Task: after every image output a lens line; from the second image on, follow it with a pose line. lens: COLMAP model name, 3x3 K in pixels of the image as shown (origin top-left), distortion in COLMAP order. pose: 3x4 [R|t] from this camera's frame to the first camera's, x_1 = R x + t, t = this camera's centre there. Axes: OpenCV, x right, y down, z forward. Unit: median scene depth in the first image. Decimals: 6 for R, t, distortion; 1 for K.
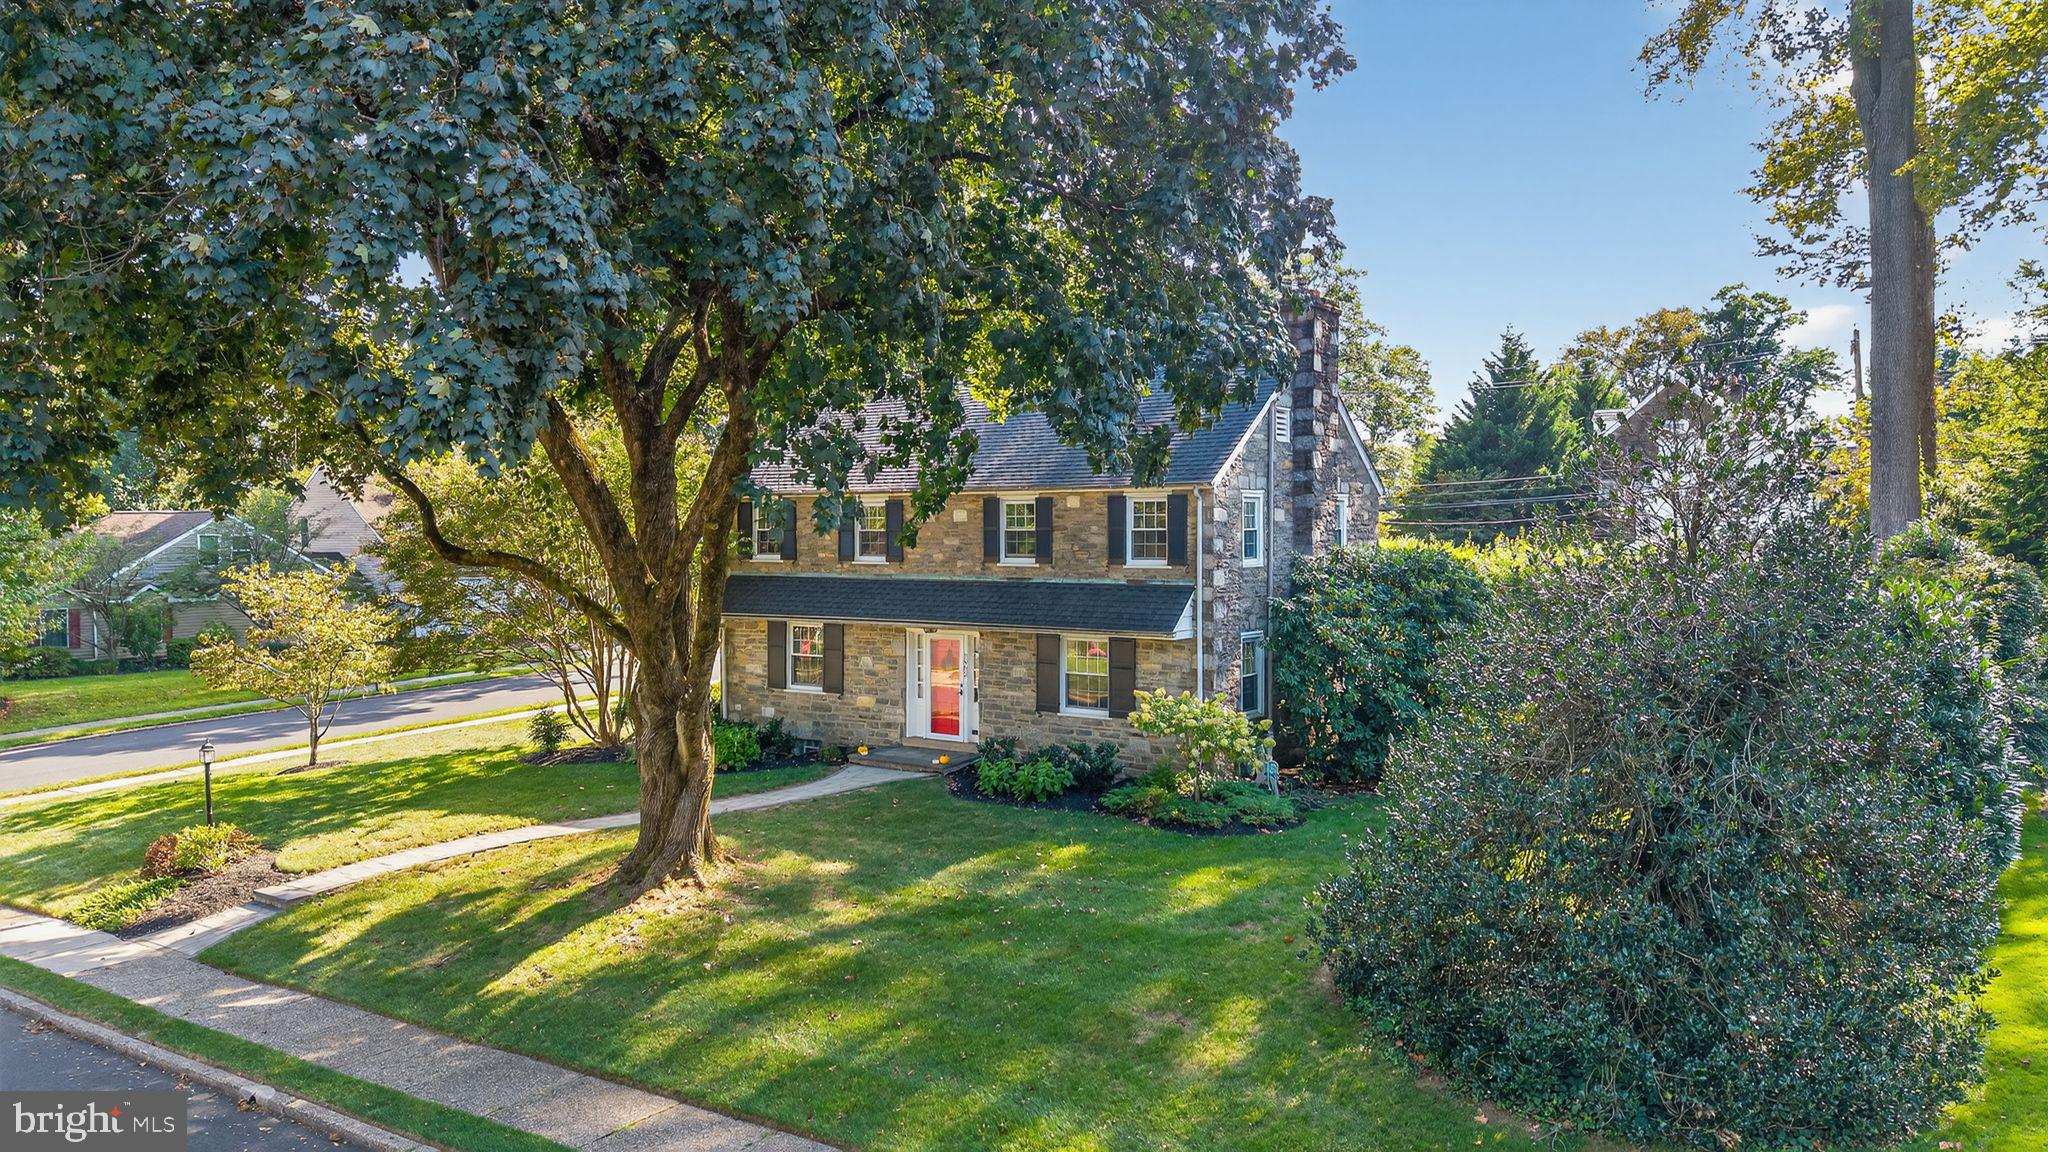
lens RADIAL K [[1295.9, 0, 1038.5], [0, 1295.9, 574.0], [0, 0, 1]] dist [0.030894, -0.002249]
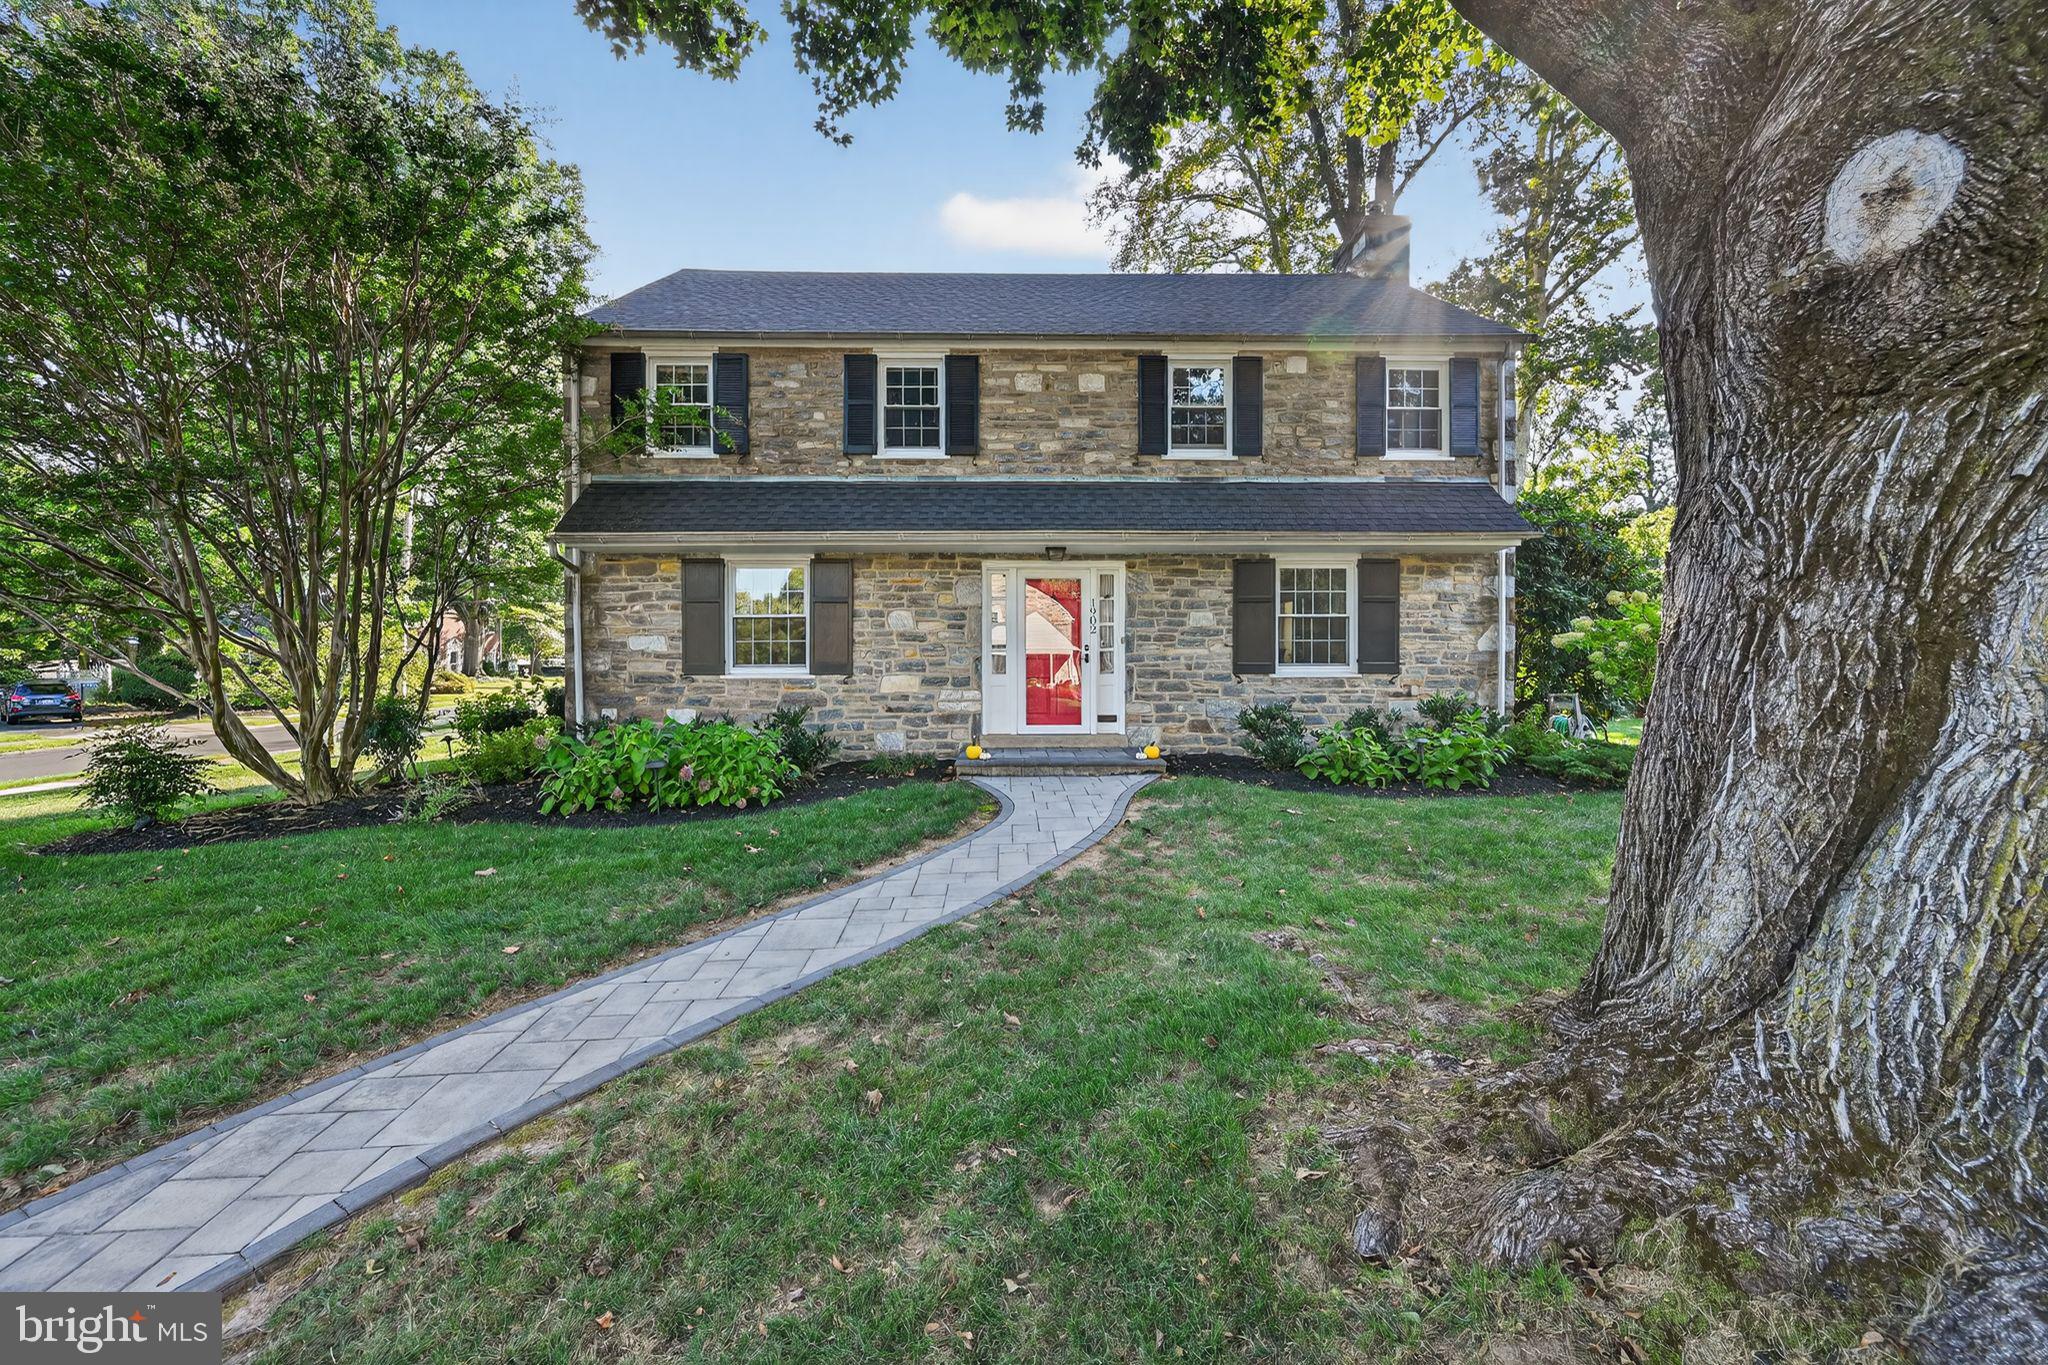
lens RADIAL K [[783.4, 0, 1027.1], [0, 783.4, 666.1], [0, 0, 1]] dist [-0.010234, 0.000864]
pose [[0.828834, -0.011887, 0.559369, -0.313802], [0.017654, 0.999832, -0.004911, 0.099750], [-0.559217, 0.013945, 0.828904, 0.707706]]
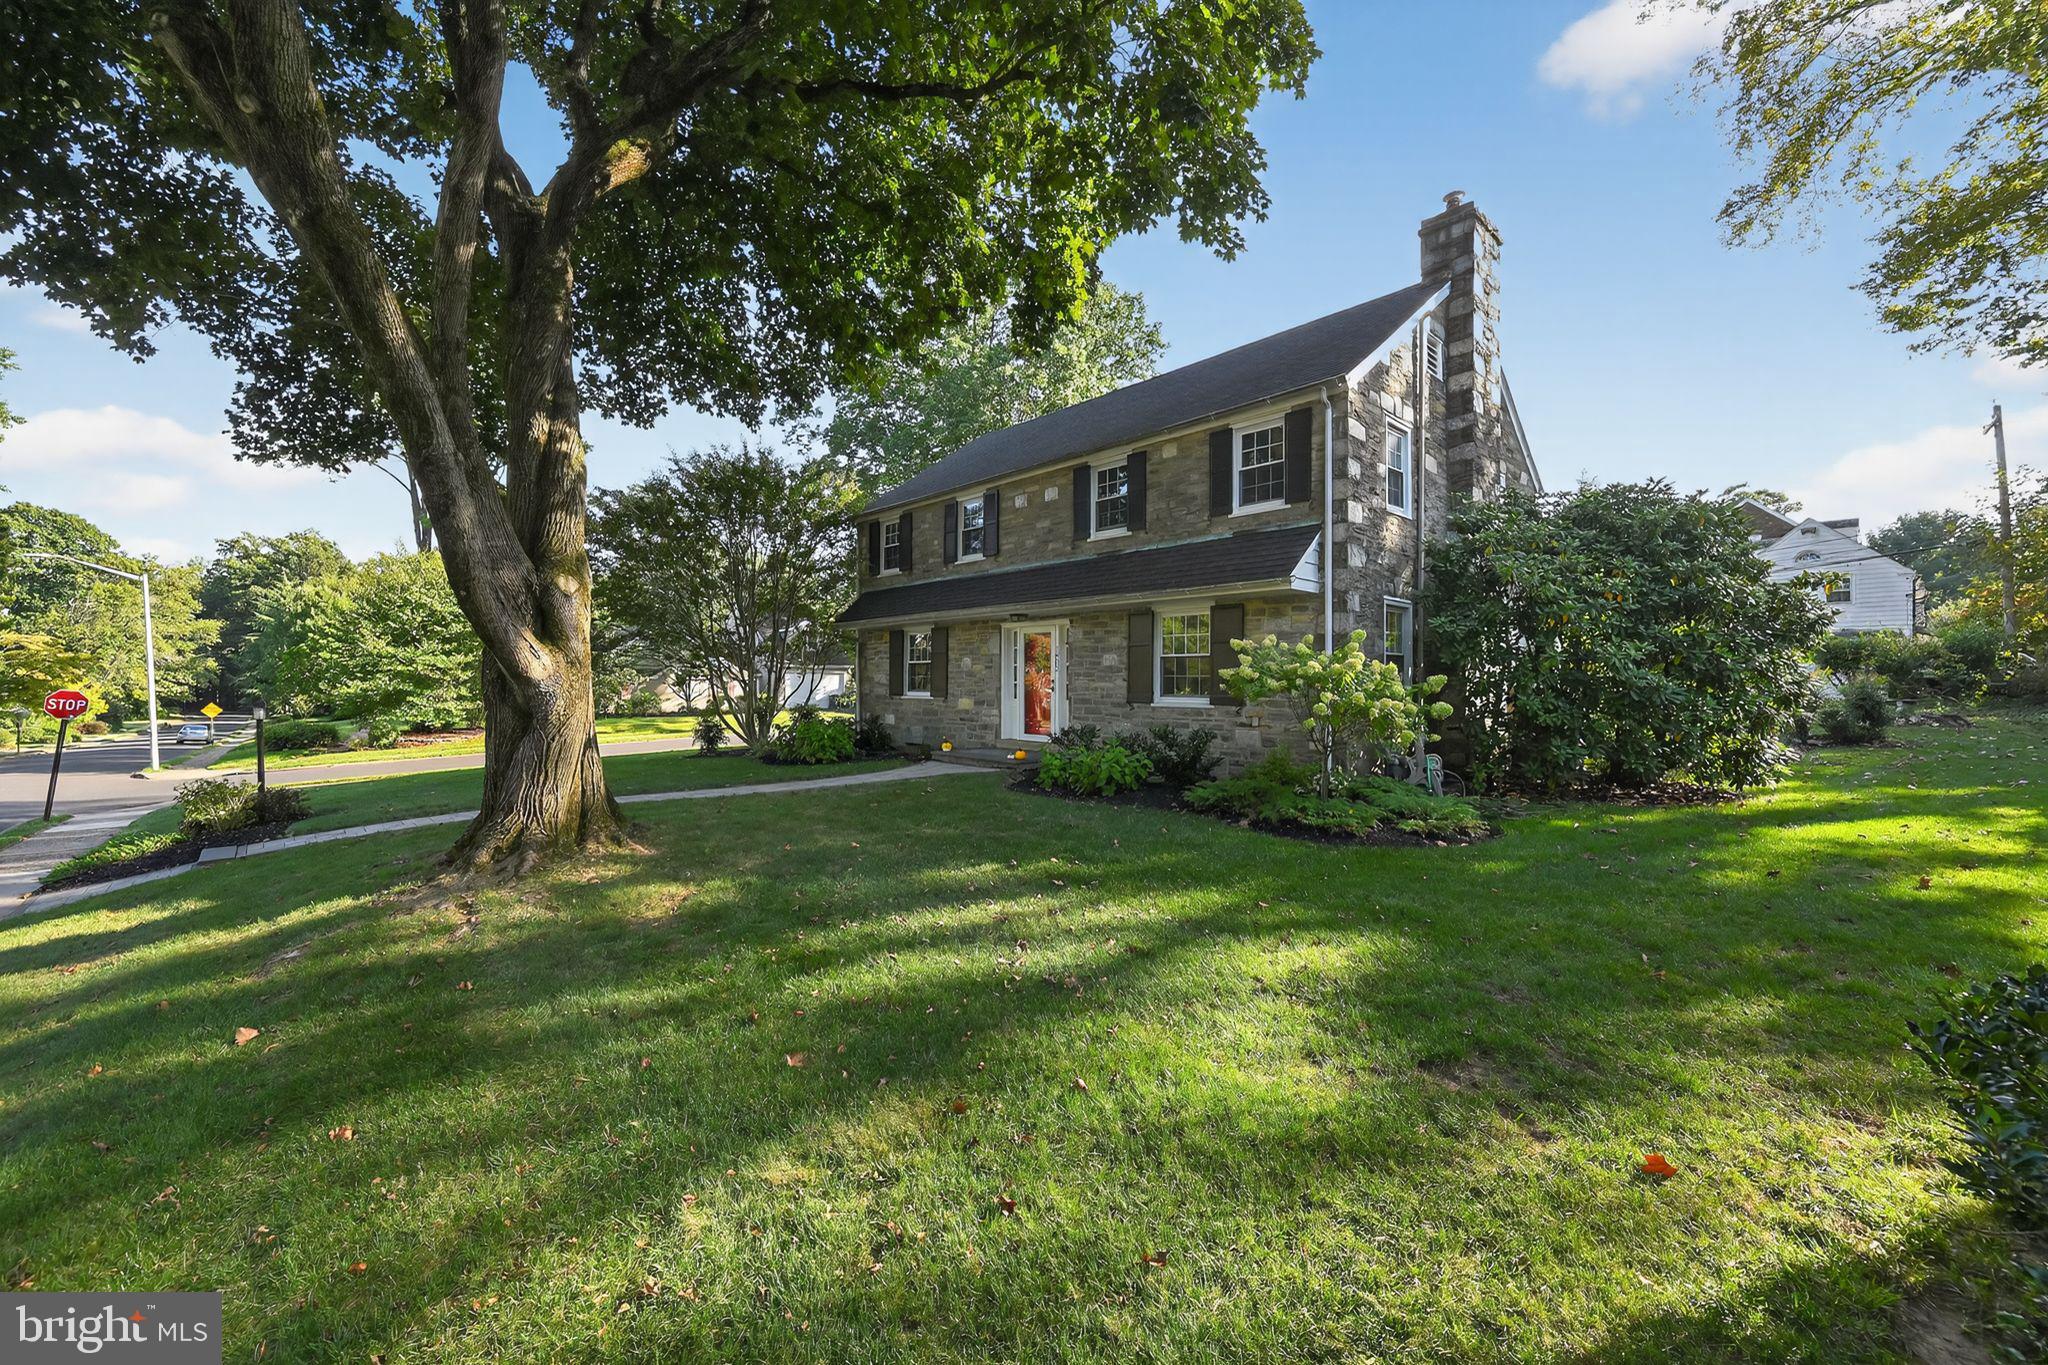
lens RADIAL K [[783.4, 0, 1037.2], [0, 783.4, 685.9], [0, 0, 1]] dist [-0.010234, 0.000864]
pose [[0.974555, 0.006787, -0.224046, 0.055697], [-0.012268, 0.999658, -0.023081, 0.105415], [0.223813, 0.025242, 0.974305, 0.469007]]
